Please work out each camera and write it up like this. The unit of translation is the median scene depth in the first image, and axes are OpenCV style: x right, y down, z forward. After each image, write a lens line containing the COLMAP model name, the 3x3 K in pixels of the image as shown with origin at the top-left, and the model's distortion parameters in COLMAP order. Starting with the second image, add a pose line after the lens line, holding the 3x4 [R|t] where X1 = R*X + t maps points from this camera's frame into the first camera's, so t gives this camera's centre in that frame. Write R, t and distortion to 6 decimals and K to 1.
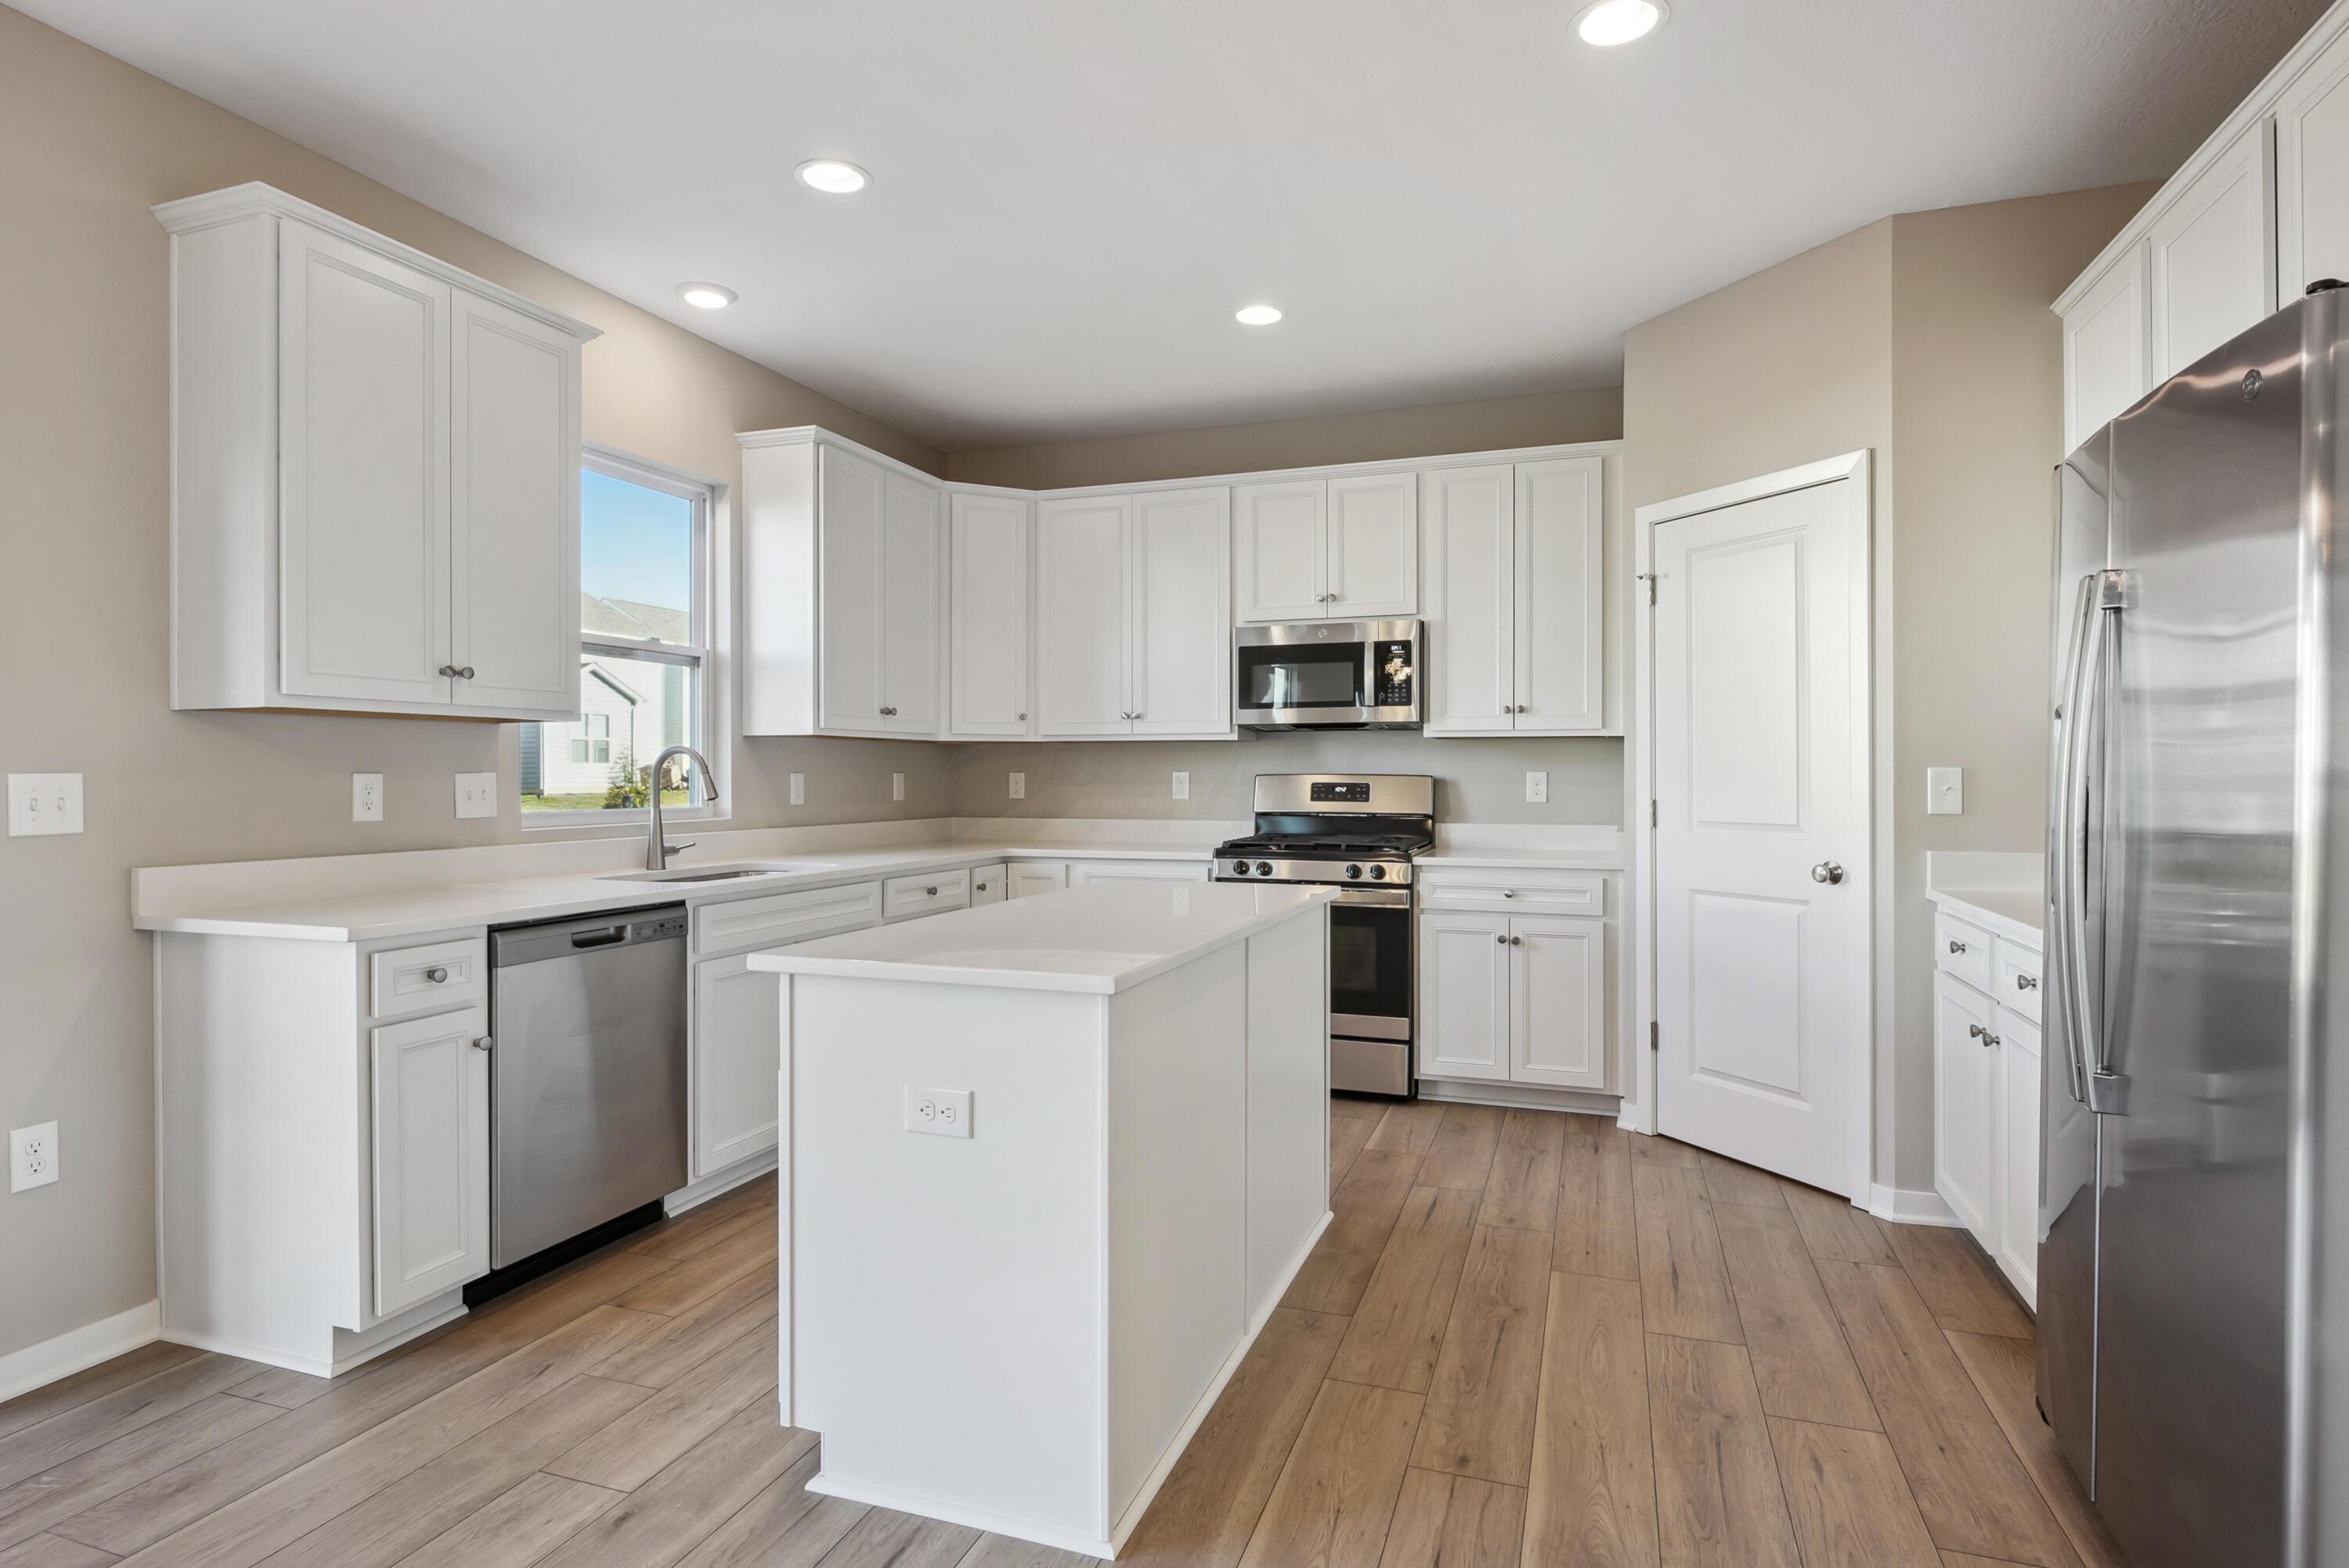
lens RADIAL K [[1137.0, 0, 1274.2], [0, 1137.0, 776.7], [0, 0, 1]] dist [-0.002958, -0.001111]
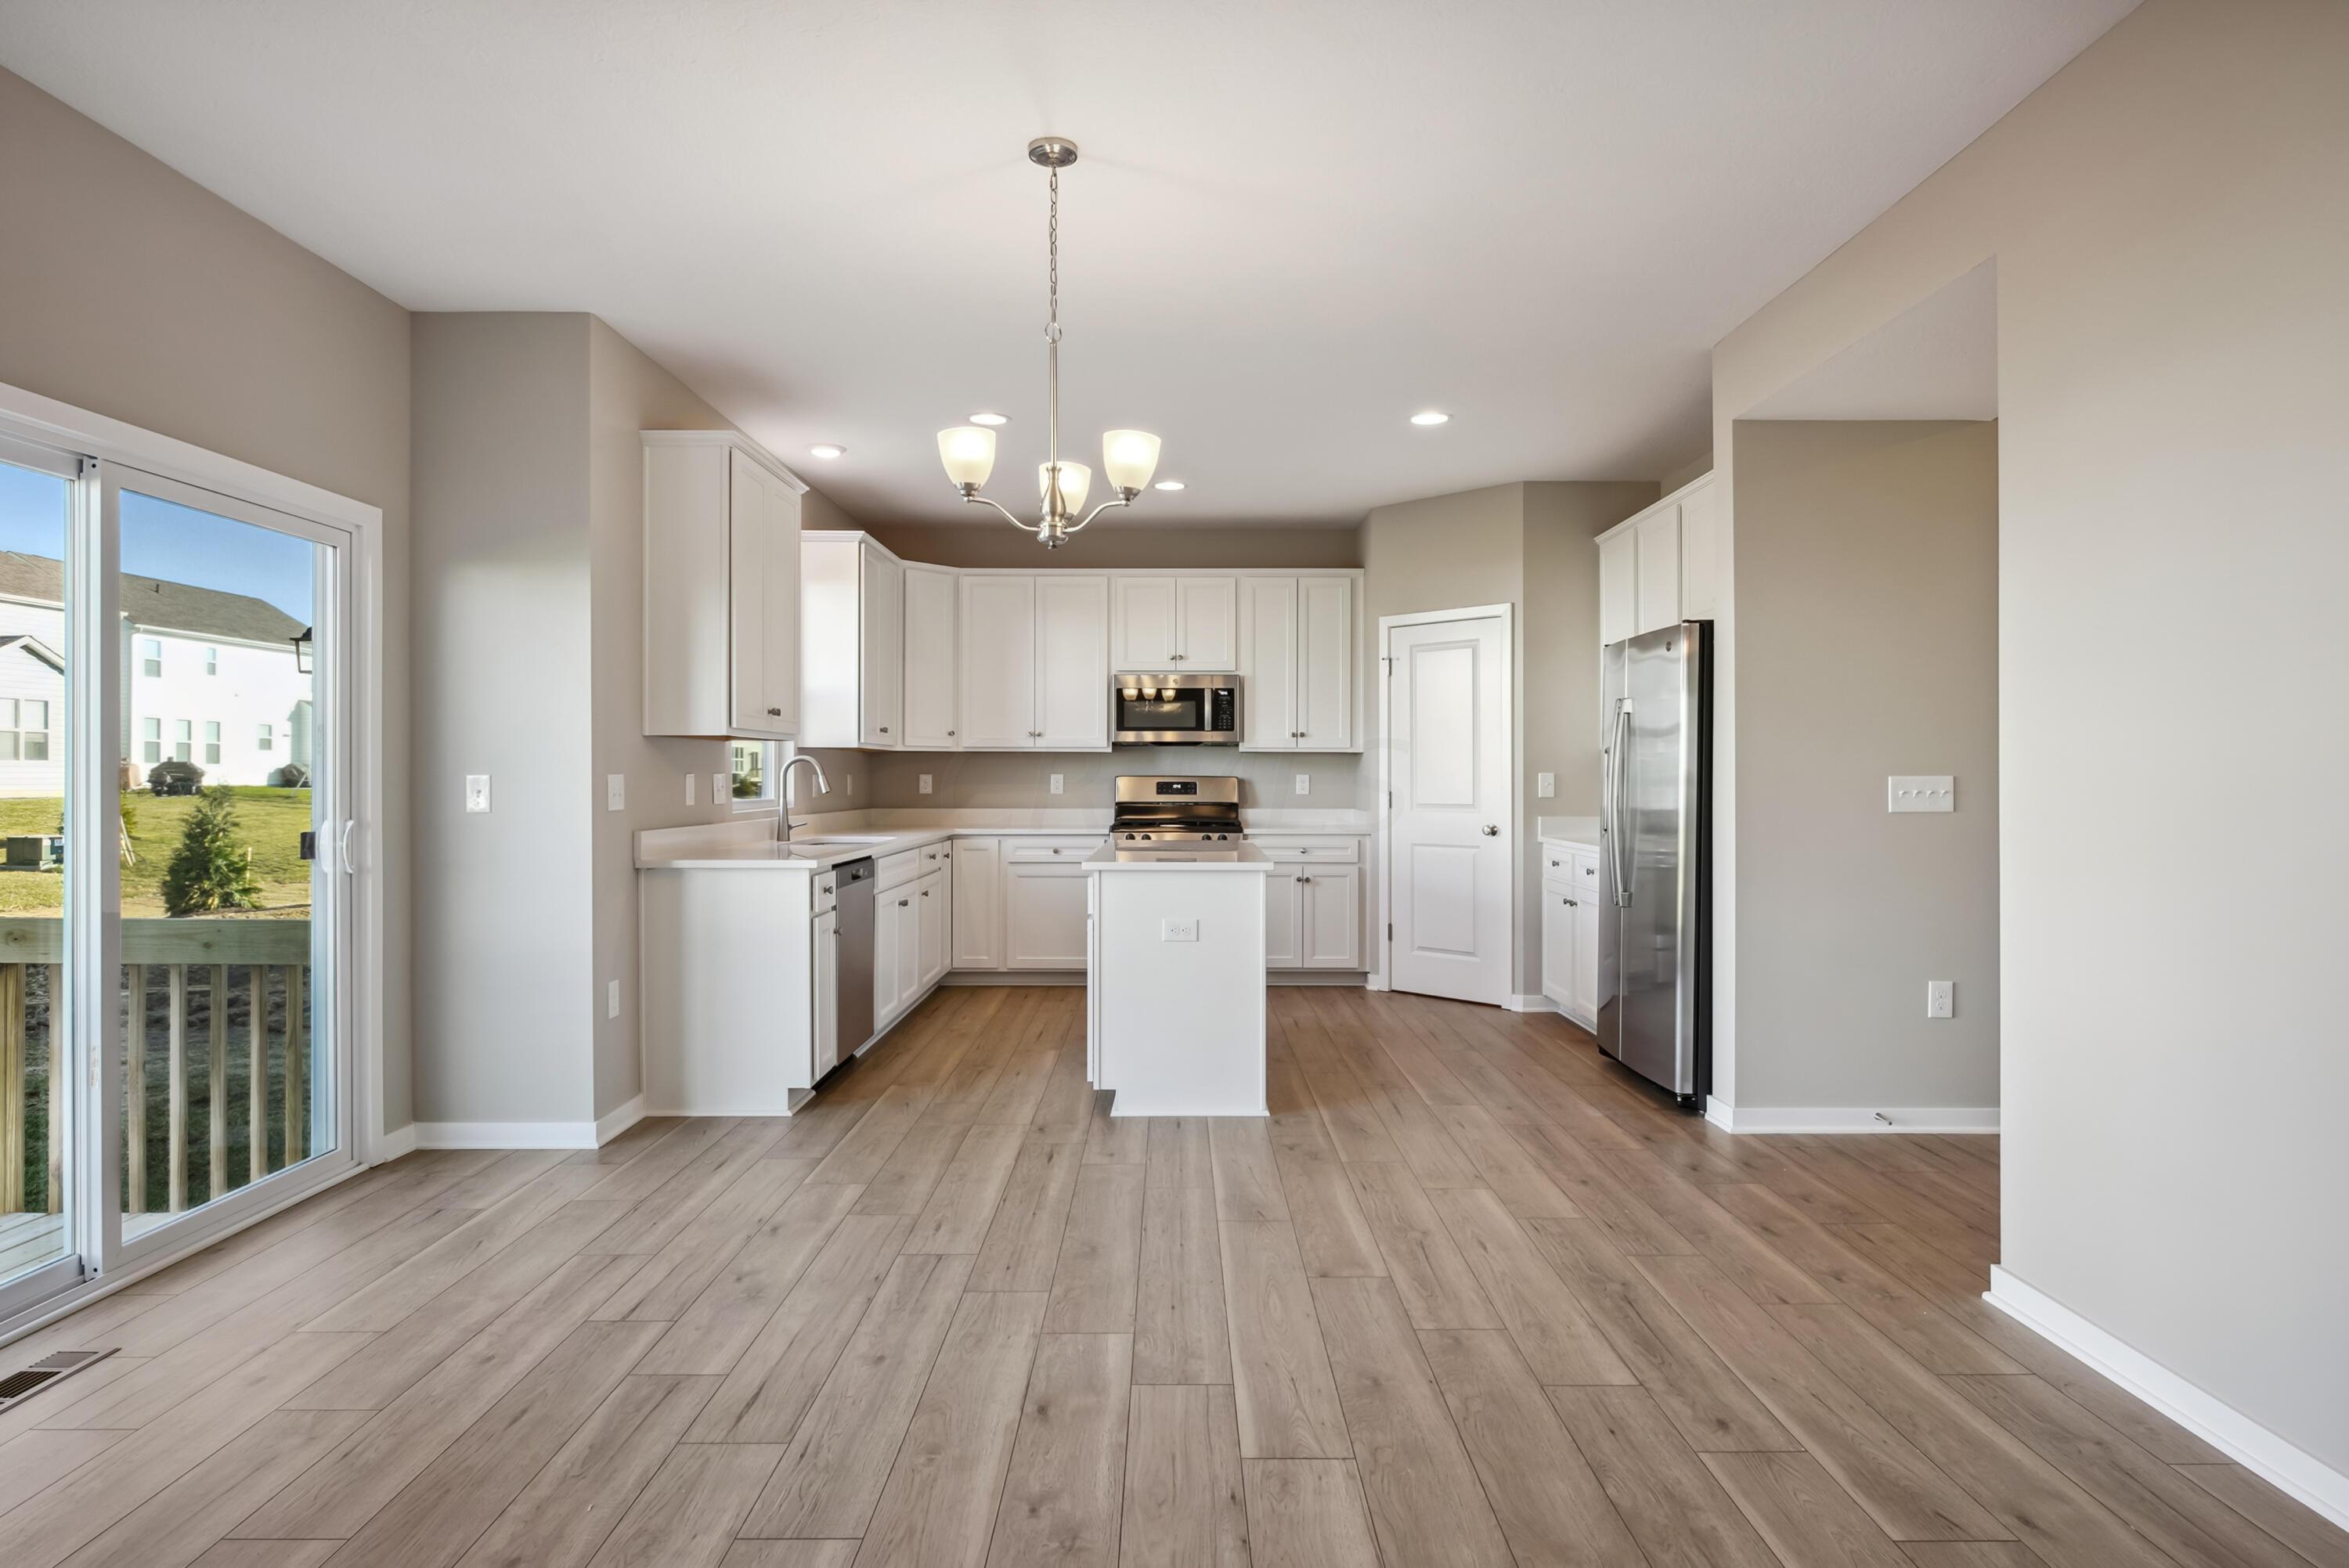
lens RADIAL K [[1147.6, 0, 1266.0], [0, 1147.6, 785.2], [0, 0, 1]] dist [-0.019330, 0.000400]
pose [[0.936765, -0.000278, 0.349959, -0.524623], [-0.001662, 0.999985, 0.005245, 0.002642], [-0.349955, -0.005495, 0.936750, -0.638642]]
